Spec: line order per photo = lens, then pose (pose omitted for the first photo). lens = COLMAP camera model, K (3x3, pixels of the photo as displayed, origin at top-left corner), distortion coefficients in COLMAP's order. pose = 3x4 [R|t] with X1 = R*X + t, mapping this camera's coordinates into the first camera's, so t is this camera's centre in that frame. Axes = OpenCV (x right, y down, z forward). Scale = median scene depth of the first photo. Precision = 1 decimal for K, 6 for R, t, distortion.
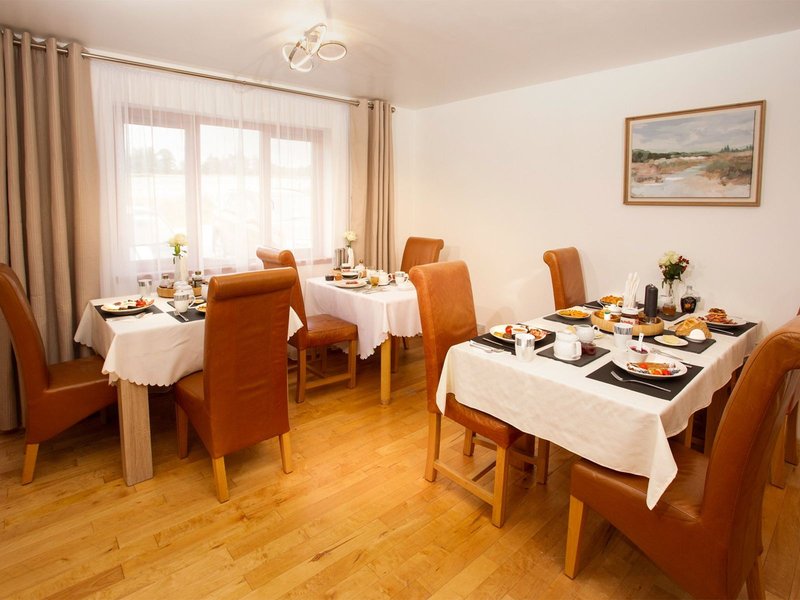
lens RADIAL K [[442.0, 0, 400.1], [0, 442.0, 299.1], [0, 0, 1]] dist [0.002827, 0.001208]
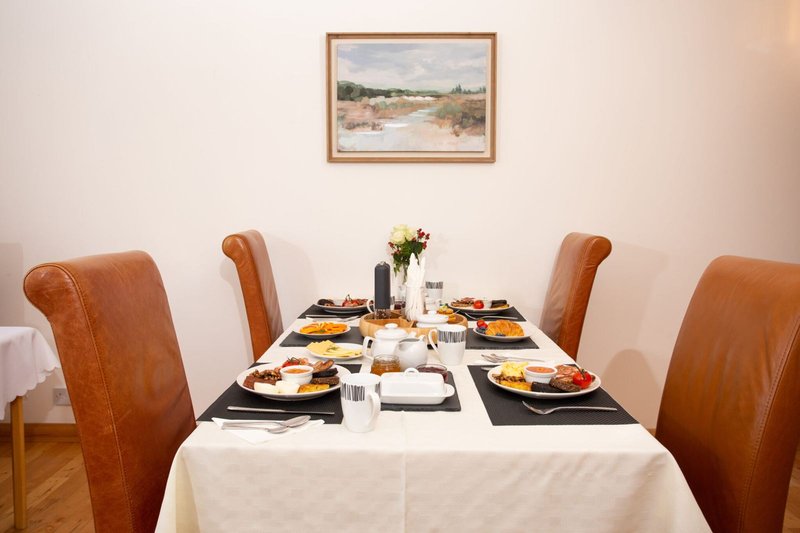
lens RADIAL K [[580.8, 0, 400.5], [0, 580.8, 269.6], [0, 0, 1]] dist [-0.011821, -0.001374]
pose [[0.662374, -0.078859, 0.745011, -0.116342], [0.154366, 0.987472, -0.032720, -0.003745], [-0.733097, 0.136678, 0.666249, 0.400852]]
